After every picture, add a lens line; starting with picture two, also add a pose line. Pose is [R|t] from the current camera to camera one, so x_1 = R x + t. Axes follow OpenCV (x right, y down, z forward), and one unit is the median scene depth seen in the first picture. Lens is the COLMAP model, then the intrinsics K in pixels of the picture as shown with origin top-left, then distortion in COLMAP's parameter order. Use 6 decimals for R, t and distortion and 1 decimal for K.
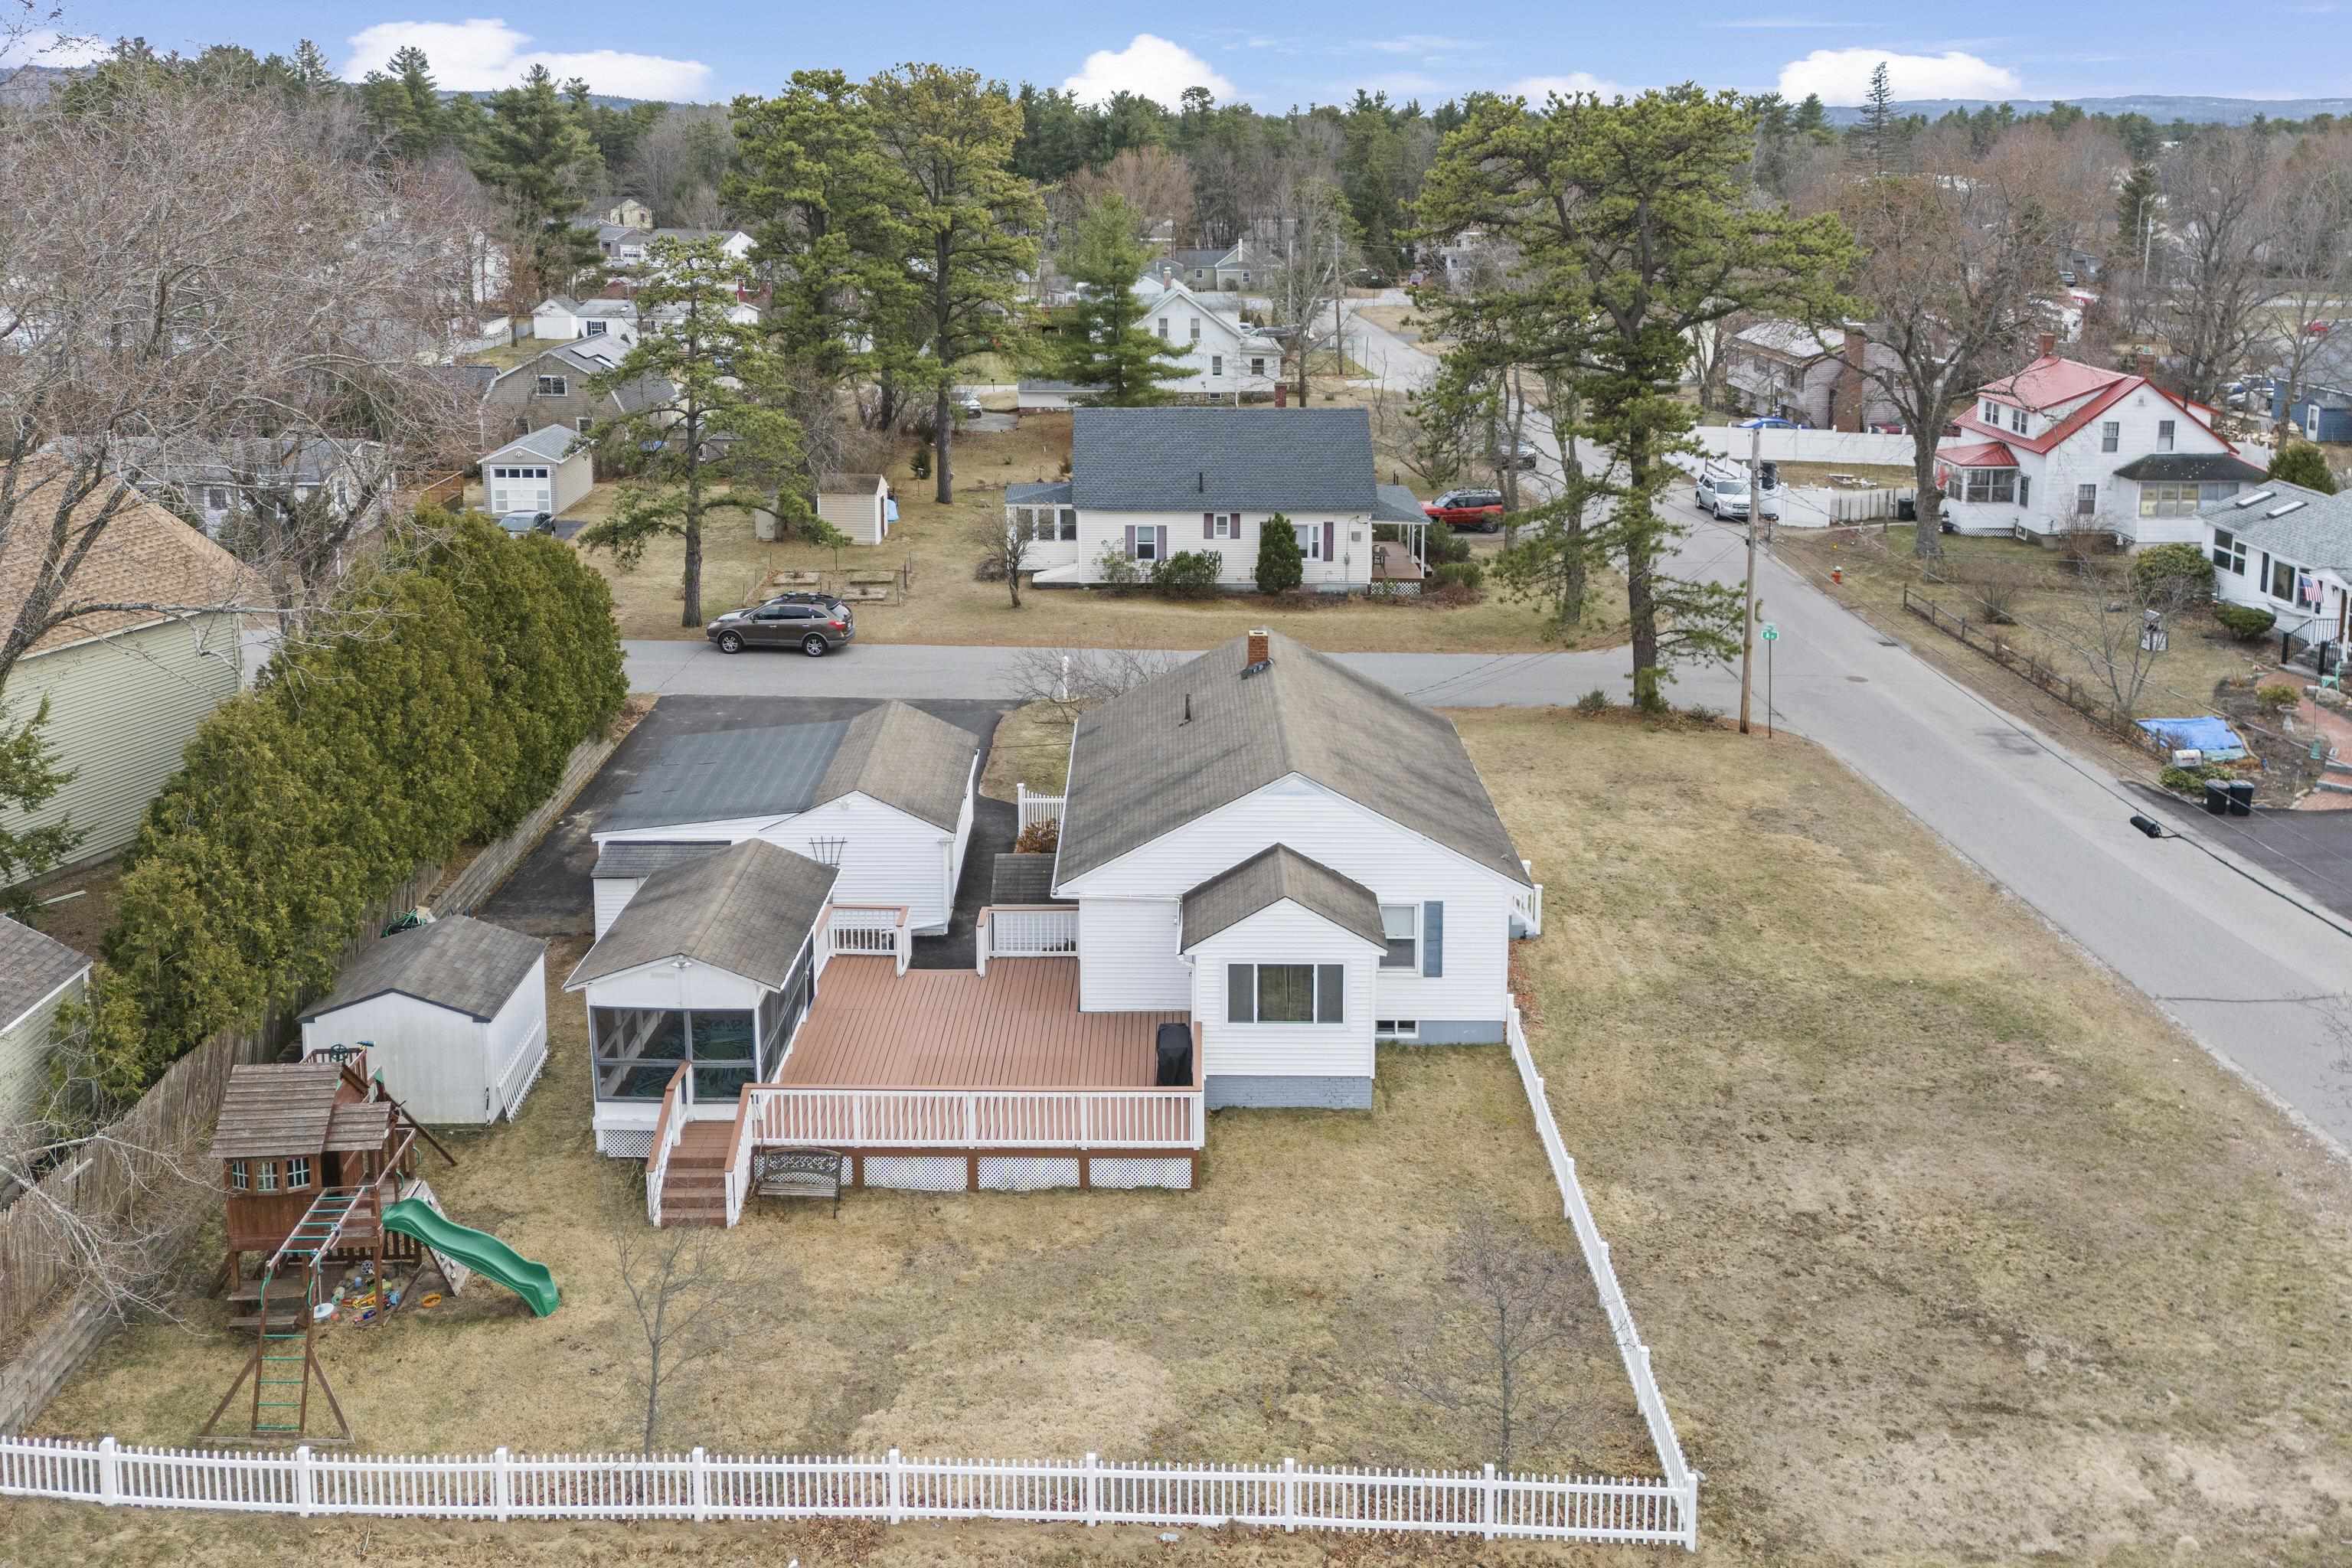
lens RADIAL K [[1891.9, 0, 1171.0], [0, 1891.9, 682.9], [0, 0, 1]] dist [0.063293, -0.057735]
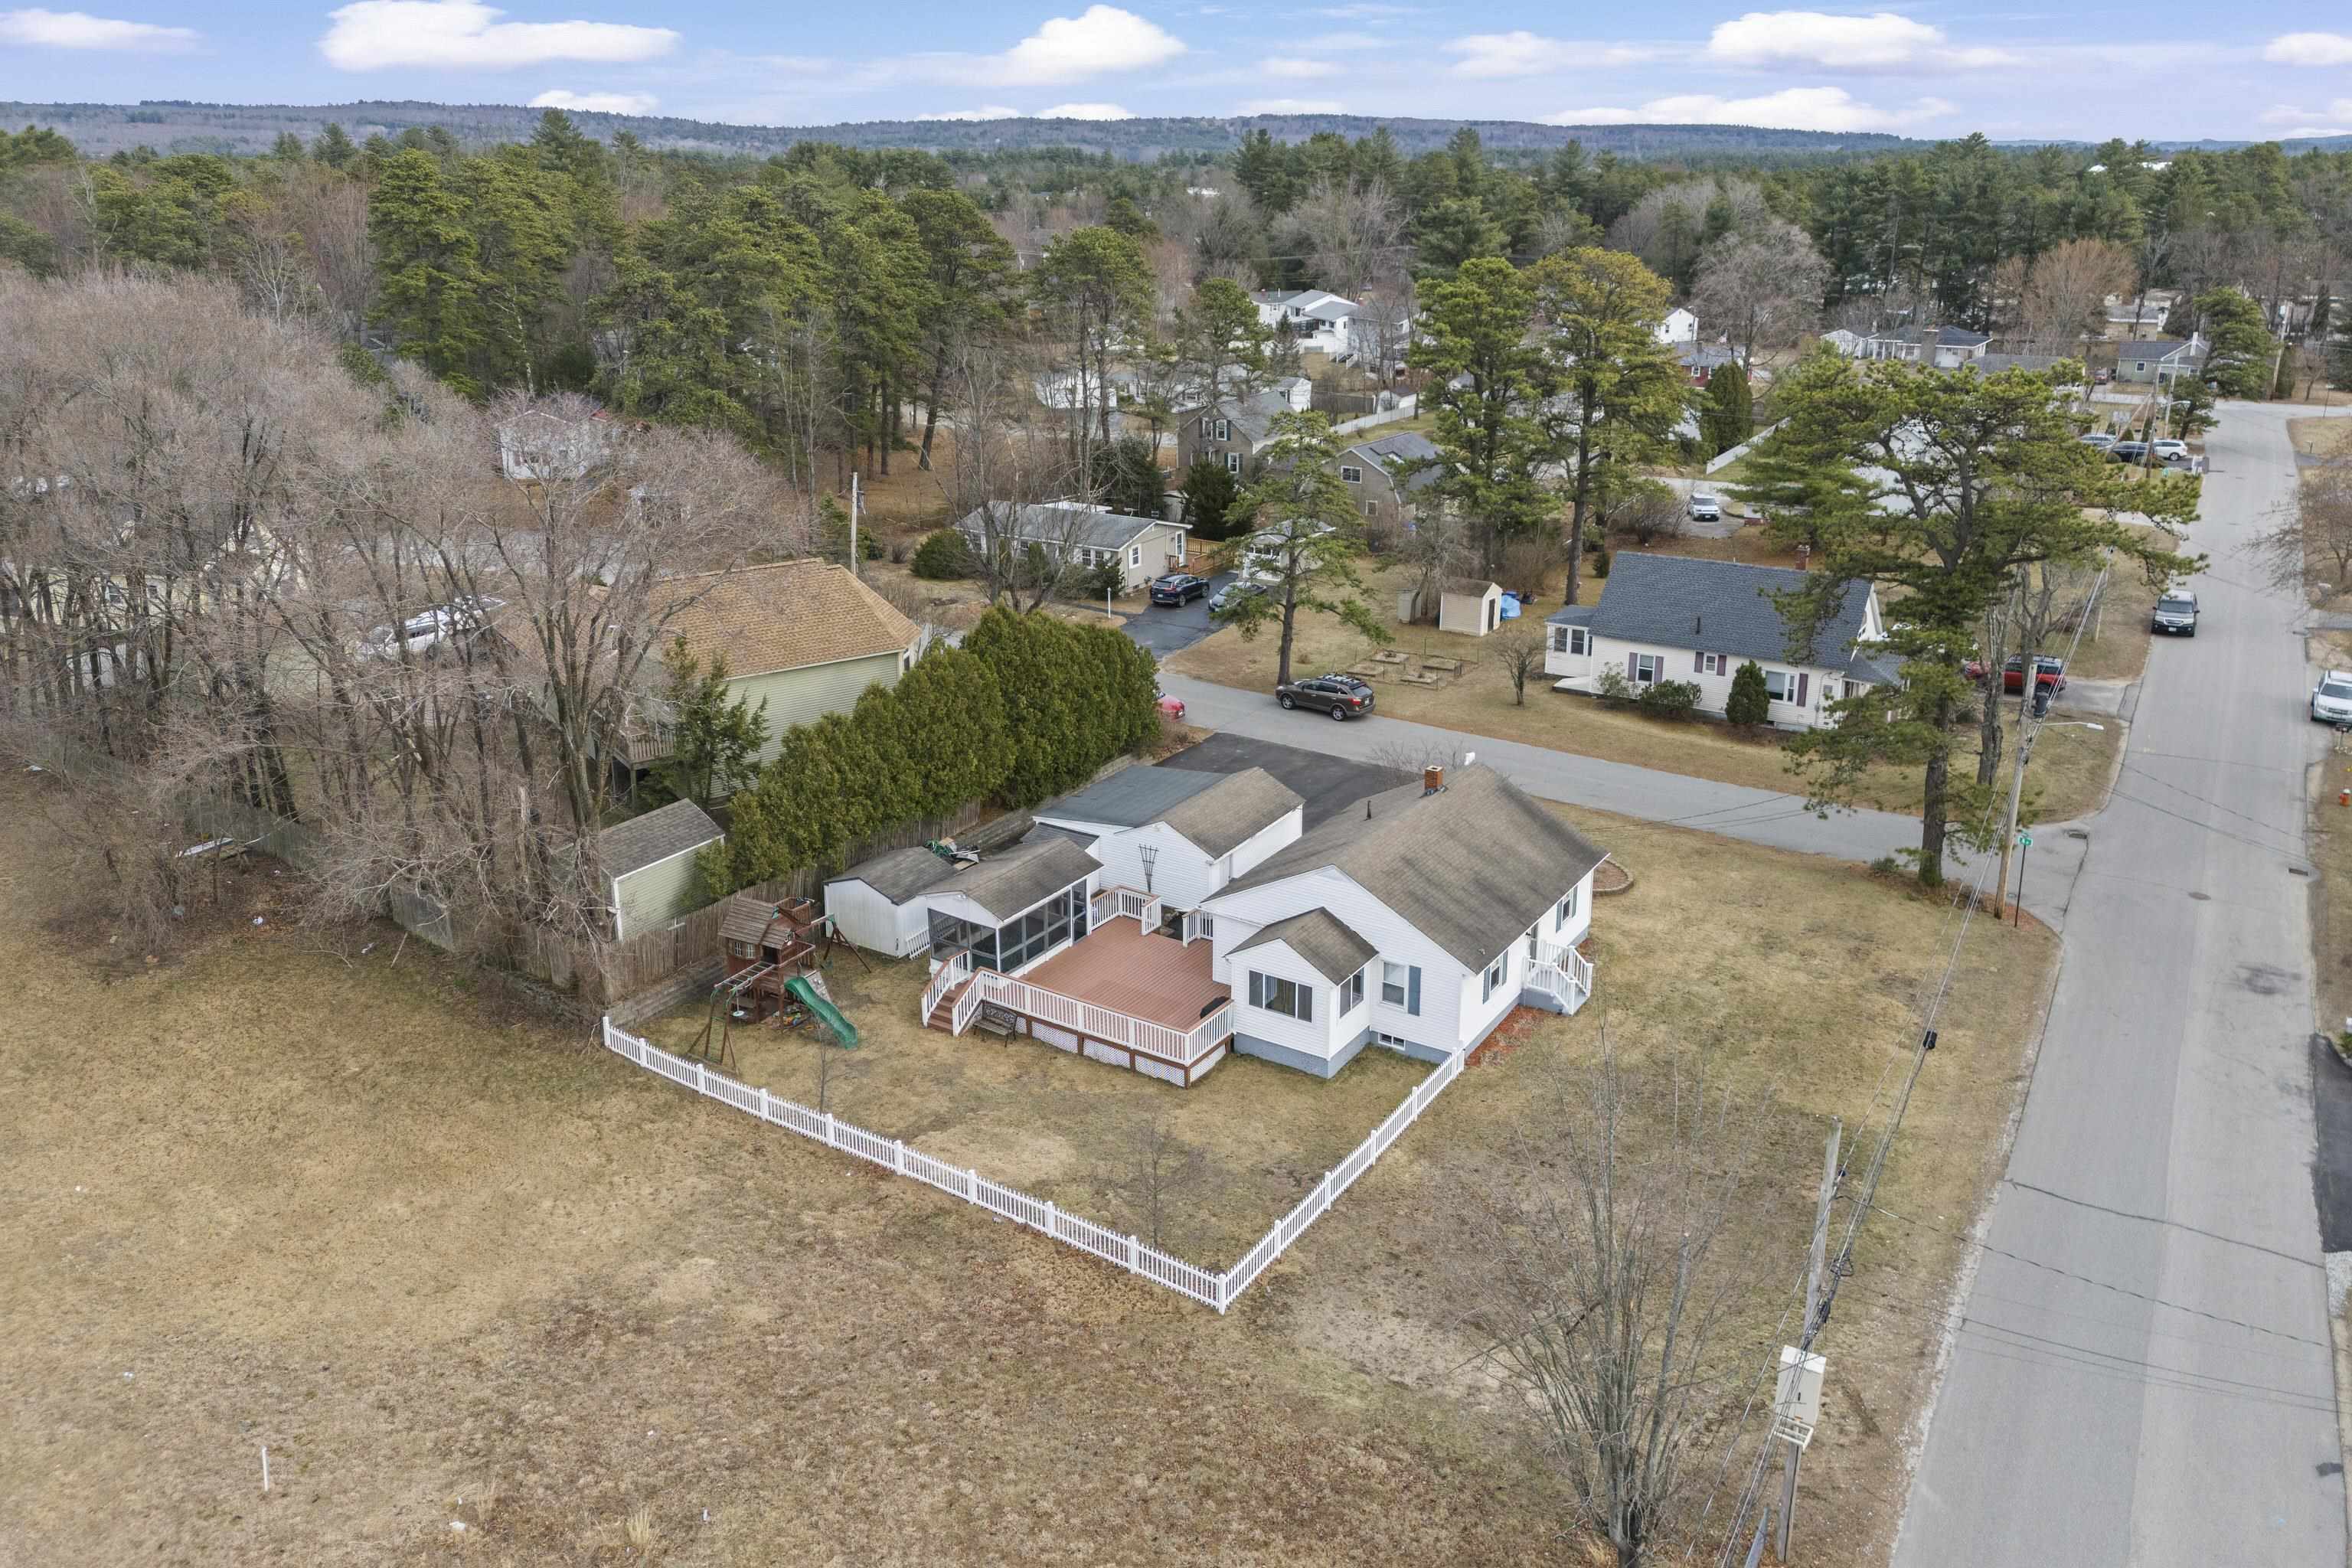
lens RADIAL K [[1692.4, 0, 1176.2], [0, 1692.4, 853.9], [0, 0, 1]] dist [0.138427, -0.315631]
pose [[0.845346, 0.204731, -0.493432, 0.637394], [-0.152522, 0.977700, 0.144359, -0.144748], [0.511983, -0.046774, 0.857721, -0.283057]]
